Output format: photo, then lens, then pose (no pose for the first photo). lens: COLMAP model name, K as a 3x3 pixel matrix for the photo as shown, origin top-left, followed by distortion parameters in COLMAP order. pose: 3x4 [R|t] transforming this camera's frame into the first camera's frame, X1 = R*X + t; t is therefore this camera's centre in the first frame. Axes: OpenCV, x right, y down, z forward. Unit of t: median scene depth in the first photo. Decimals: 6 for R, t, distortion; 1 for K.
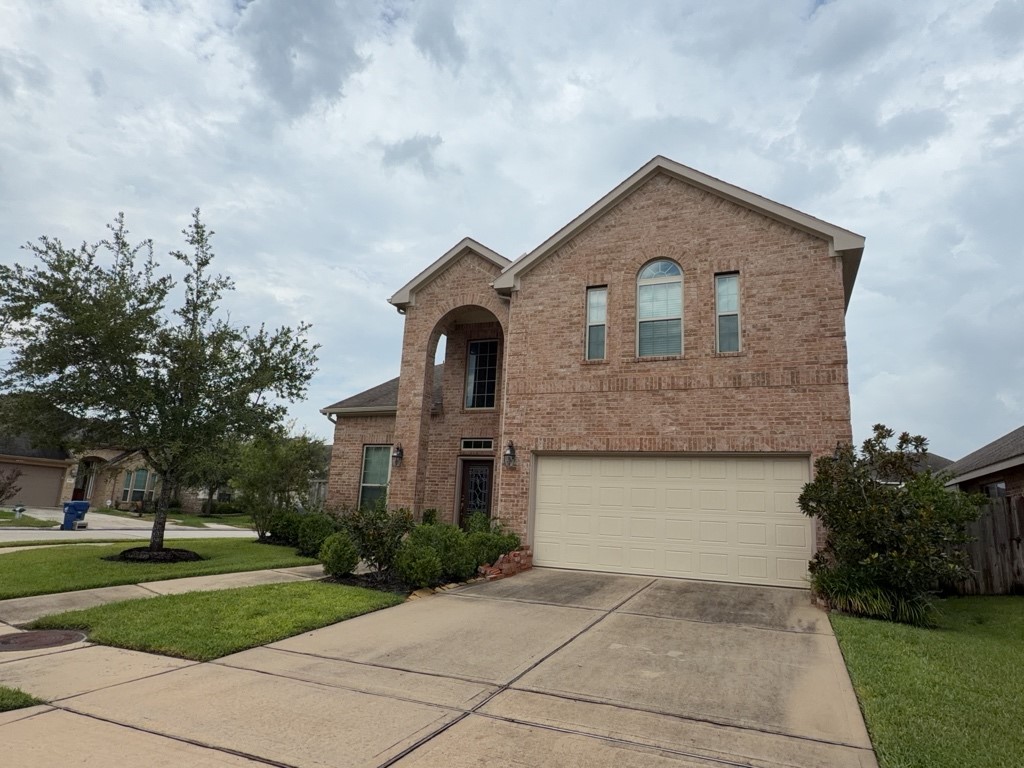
lens RADIAL K [[624.0, 0, 508.5], [0, 624.0, 376.3], [0, 0, 1]] dist [-0.005058, 0.005619]
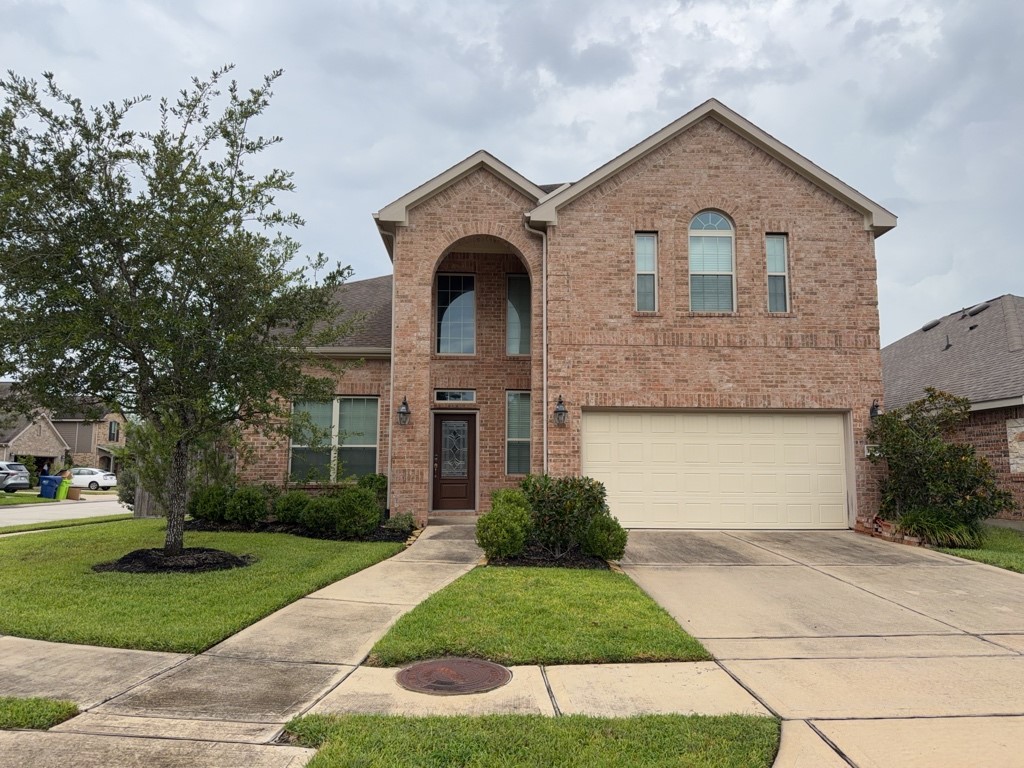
lens RADIAL K [[702.6, 0, 510.0], [0, 702.6, 385.8], [0, 0, 1]] dist [0.049373, -0.040498]
pose [[0.894115, 0.004085, 0.447818, -0.536612], [-0.057635, 0.992693, 0.106017, -0.015739], [-0.444113, -0.120601, 0.887817, 0.129716]]
